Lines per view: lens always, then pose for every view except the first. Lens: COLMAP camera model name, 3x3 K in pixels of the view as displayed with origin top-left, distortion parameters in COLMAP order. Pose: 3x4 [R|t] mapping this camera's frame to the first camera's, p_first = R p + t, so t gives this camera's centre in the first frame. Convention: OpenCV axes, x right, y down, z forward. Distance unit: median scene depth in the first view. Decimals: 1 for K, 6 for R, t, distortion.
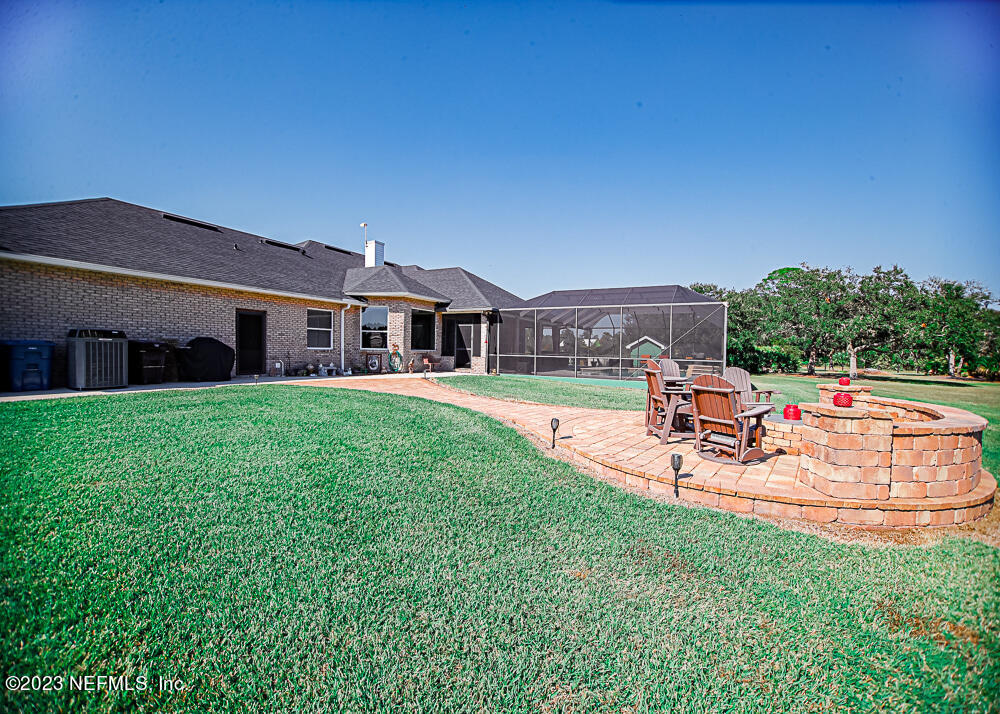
lens RADIAL K [[411.4, 0, 503.5], [0, 411.4, 362.1], [0, 0, 1]] dist [-0.001170, 0.001164]
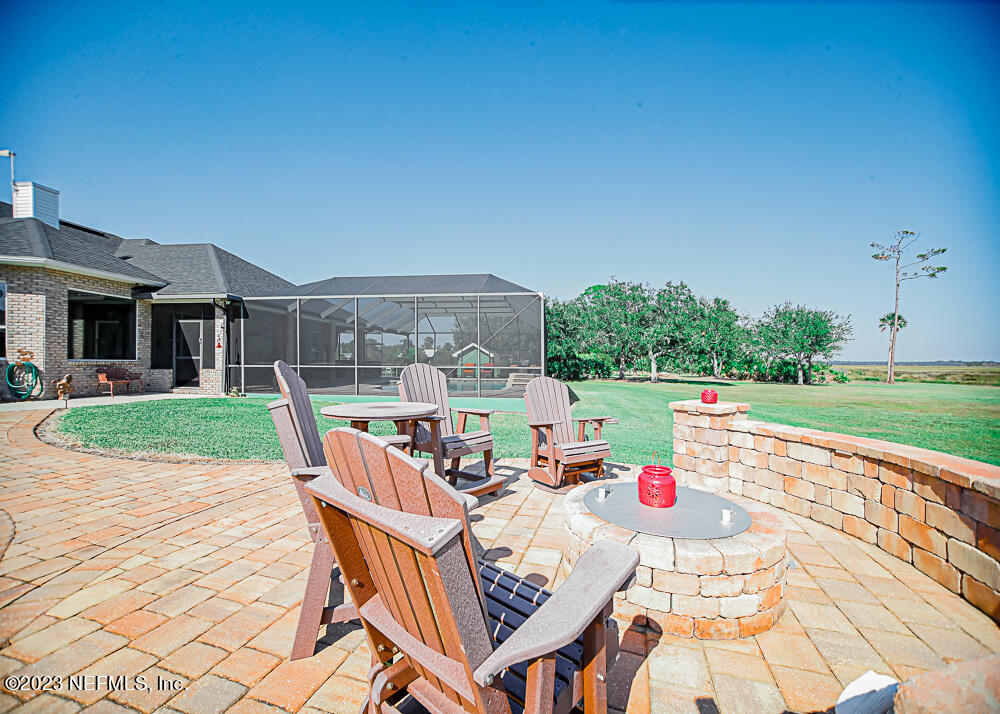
lens RADIAL K [[411.4, 0, 500.8], [0, 411.4, 362.3], [0, 0, 1]] dist [-0.001170, 0.001164]
pose [[0.933441, -0.015108, 0.358411, 0.080107], [0.024162, 0.999492, -0.020797, 0.000813], [-0.357915, 0.028073, 0.933332, 0.130142]]
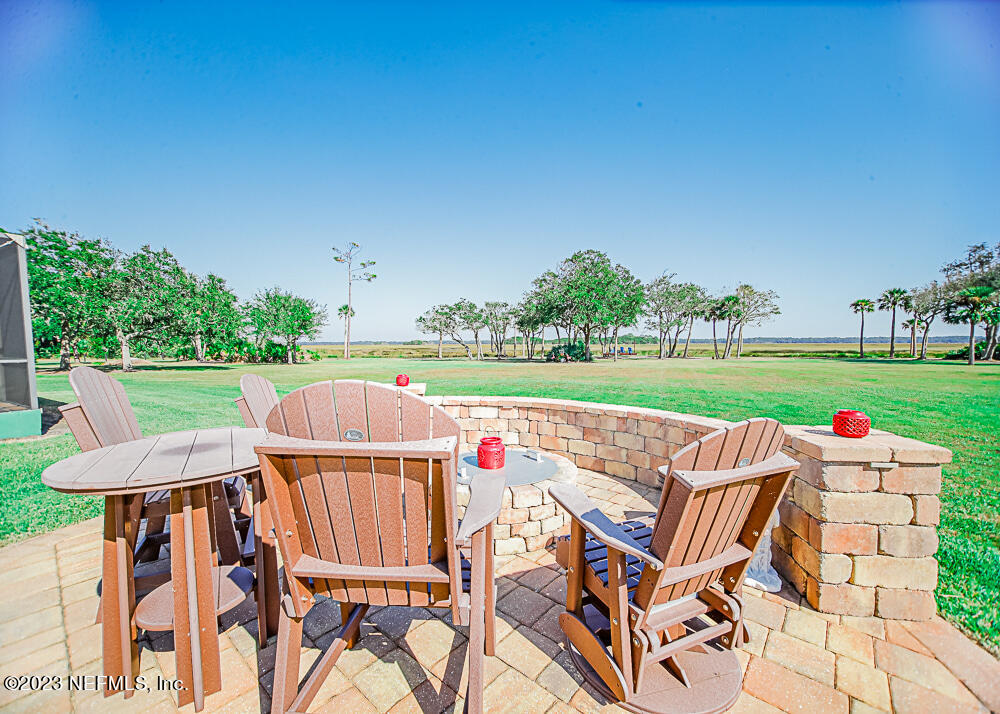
lens RADIAL K [[411.4, 0, 501.2], [0, 411.4, 360.5], [0, 0, 1]] dist [-0.001170, 0.001164]
pose [[0.056373, -0.062913, 0.996426, 0.038085], [0.037194, 0.997452, 0.060873, -0.004714], [-0.997717, 0.033630, 0.058569, 0.185110]]
